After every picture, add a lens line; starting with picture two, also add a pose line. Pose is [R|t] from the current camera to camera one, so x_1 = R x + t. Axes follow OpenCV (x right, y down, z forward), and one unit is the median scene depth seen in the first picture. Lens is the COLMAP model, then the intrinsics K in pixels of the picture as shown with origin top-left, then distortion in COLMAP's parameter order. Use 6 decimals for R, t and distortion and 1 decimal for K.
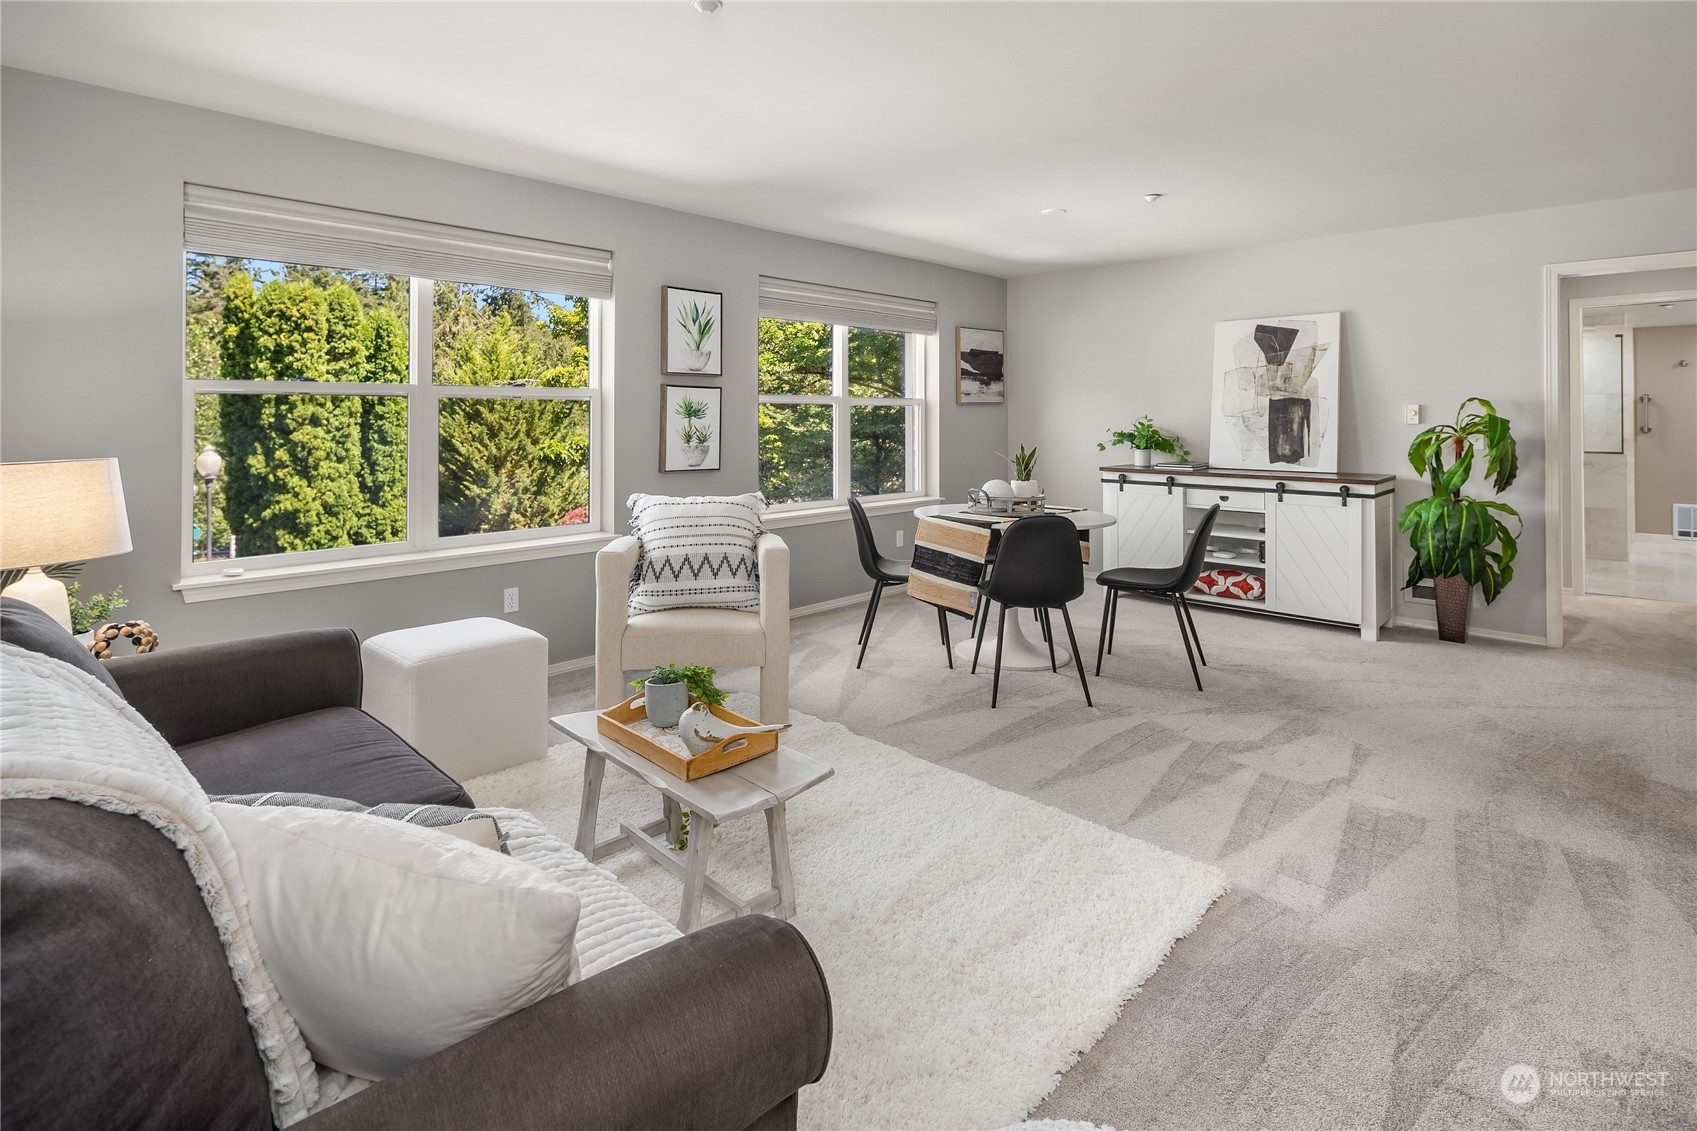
lens RADIAL K [[848.2, 0, 820.3], [0, 848.2, 405.5], [0, 0, 1]] dist [0.005183, -0.005106]
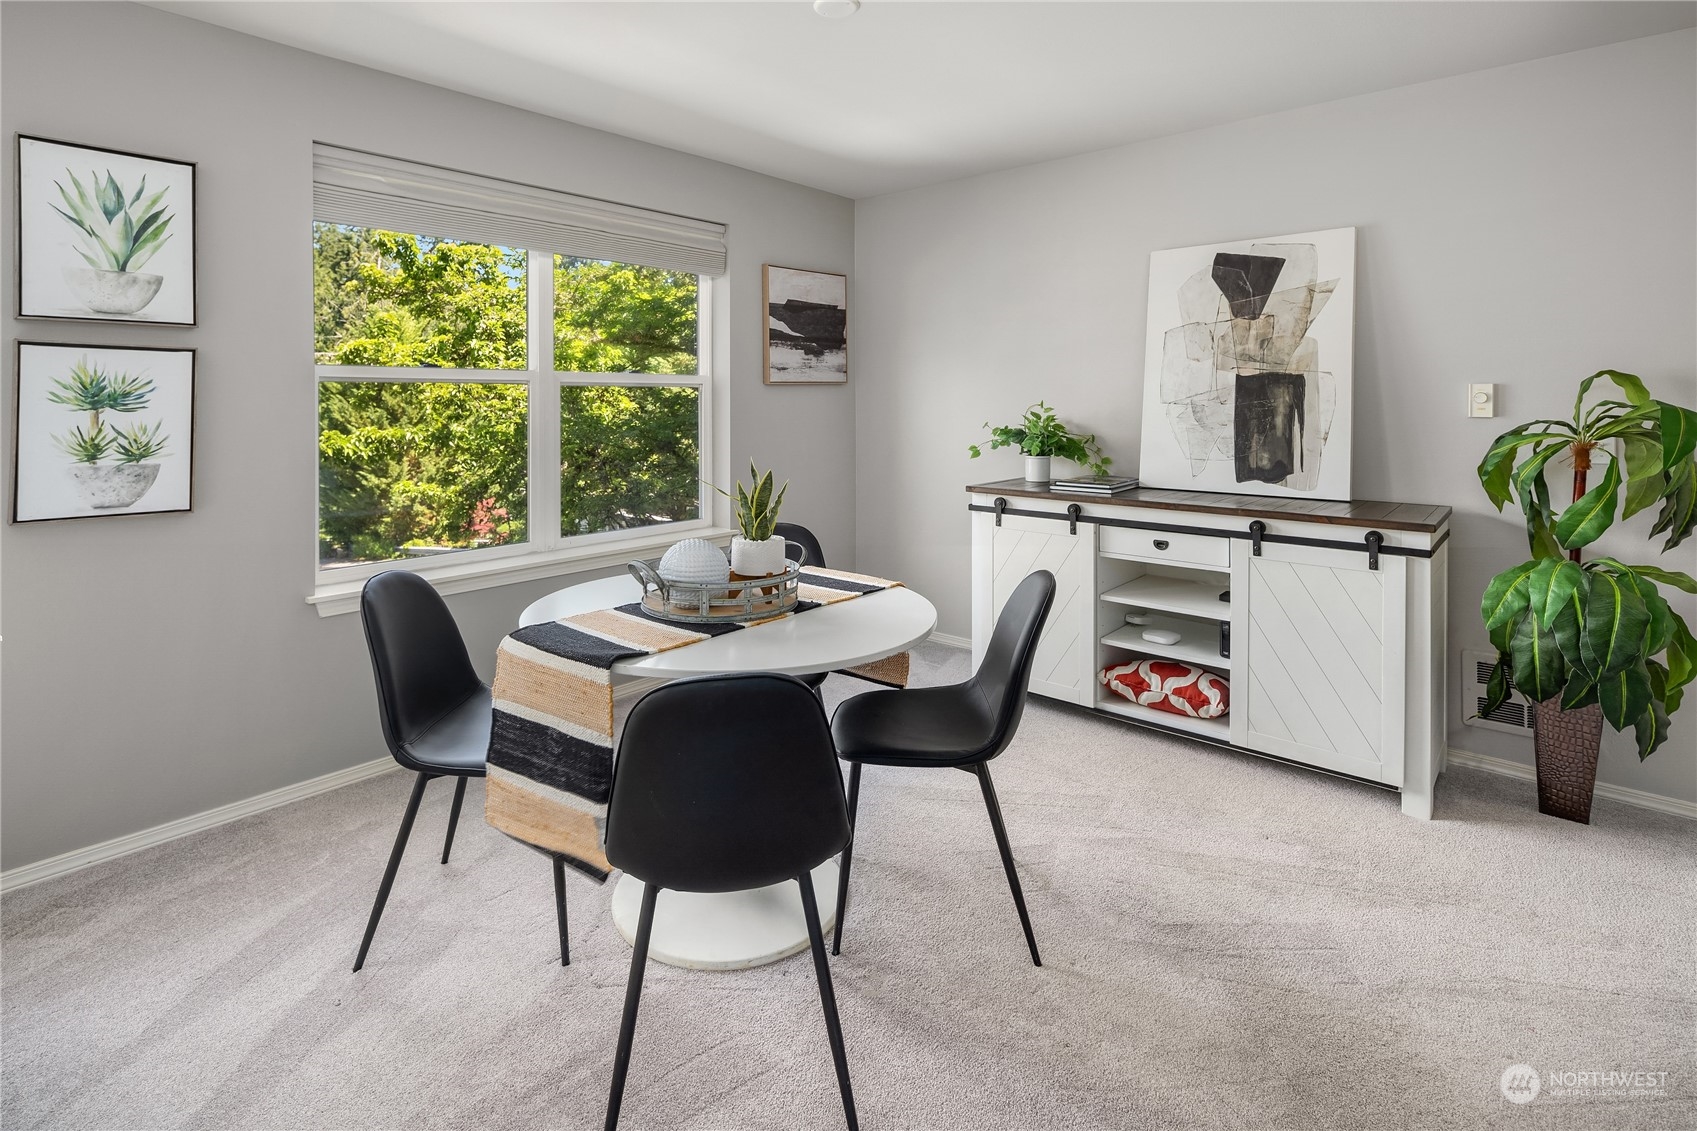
lens RADIAL K [[848.2, 0, 825.0], [0, 848.2, 400.2], [0, 0, 1]] dist [0.005183, -0.005106]
pose [[0.998550, -0.000843, 0.053832, 0.213039], [0.000058, 0.999894, 0.014581, 0.001581], [-0.053839, -0.014557, 0.998444, 0.430216]]
